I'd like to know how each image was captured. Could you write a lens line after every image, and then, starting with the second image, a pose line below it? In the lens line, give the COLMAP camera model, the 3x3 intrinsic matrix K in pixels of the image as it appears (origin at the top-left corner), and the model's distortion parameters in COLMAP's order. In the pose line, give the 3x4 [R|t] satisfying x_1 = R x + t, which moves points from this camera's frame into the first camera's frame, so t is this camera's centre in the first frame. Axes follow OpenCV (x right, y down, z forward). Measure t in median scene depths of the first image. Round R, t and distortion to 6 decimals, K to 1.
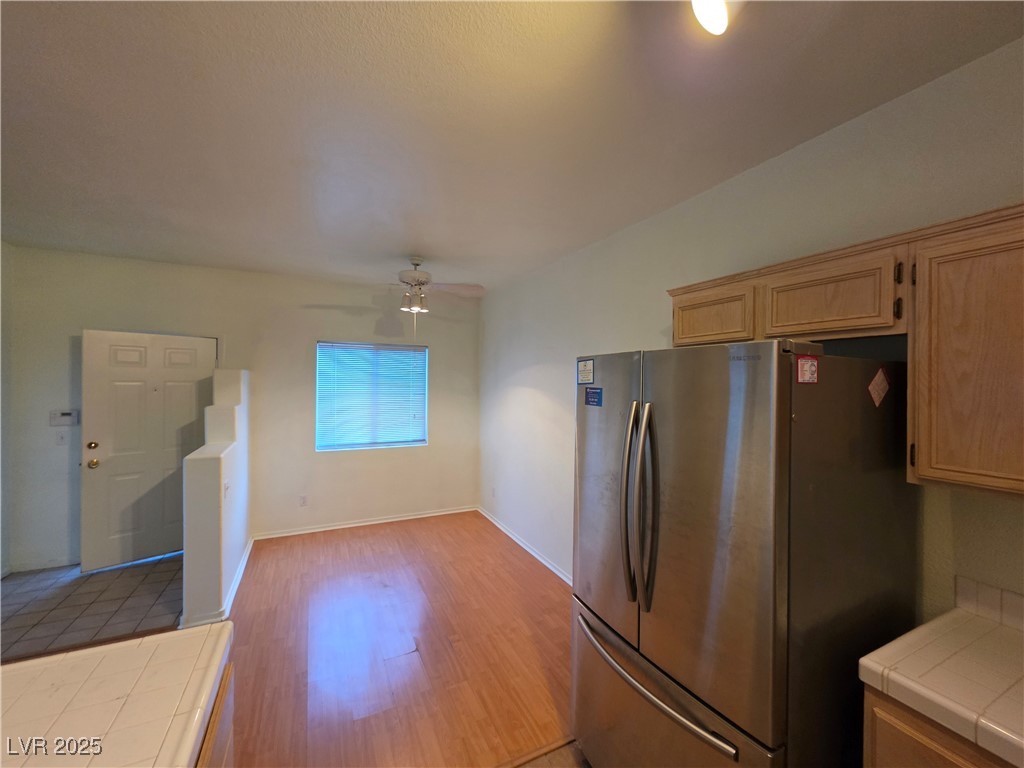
lens RADIAL K [[412.5, 0, 520.2], [0, 412.5, 383.5], [0, 0, 1]] dist [0.003217, -0.000505]
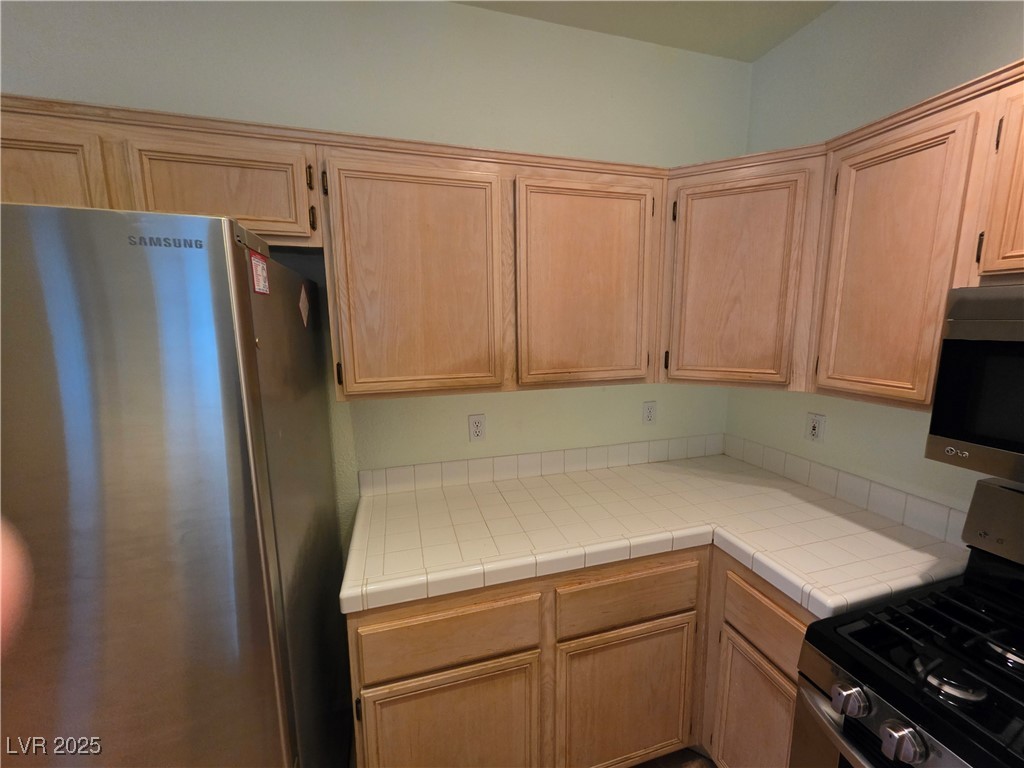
lens RADIAL K [[412.5, 0, 513.5], [0, 412.5, 381.5], [0, 0, 1]] dist [0.003217, -0.000505]
pose [[0.183250, -0.159253, 0.970081, 0.034811], [0.013656, 0.987108, 0.159469, 0.026360], [-0.982972, -0.015975, 0.183062, 0.279844]]
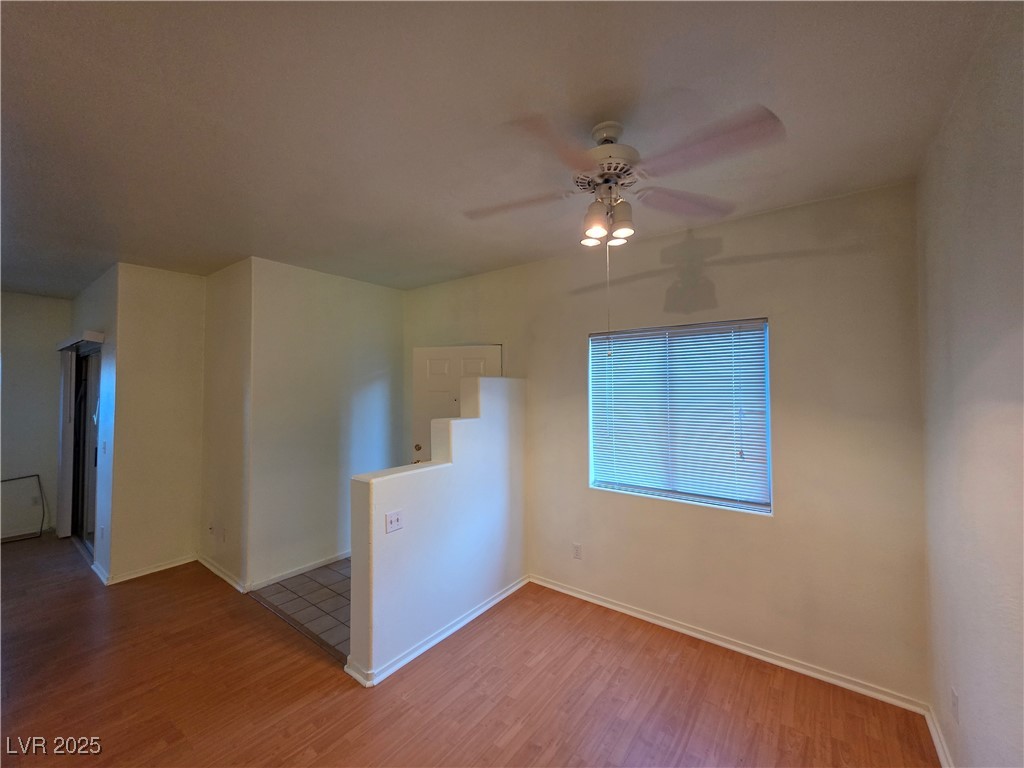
lens RADIAL K [[412.5, 0, 514.5], [0, 412.5, 383.9], [0, 0, 1]] dist [0.003217, -0.000505]
pose [[0.449542, -0.024531, -0.892922, 0.231689], [0.002995, 0.999659, -0.025955, 0.004826], [0.893254, 0.008993, 0.449462, 1.405061]]
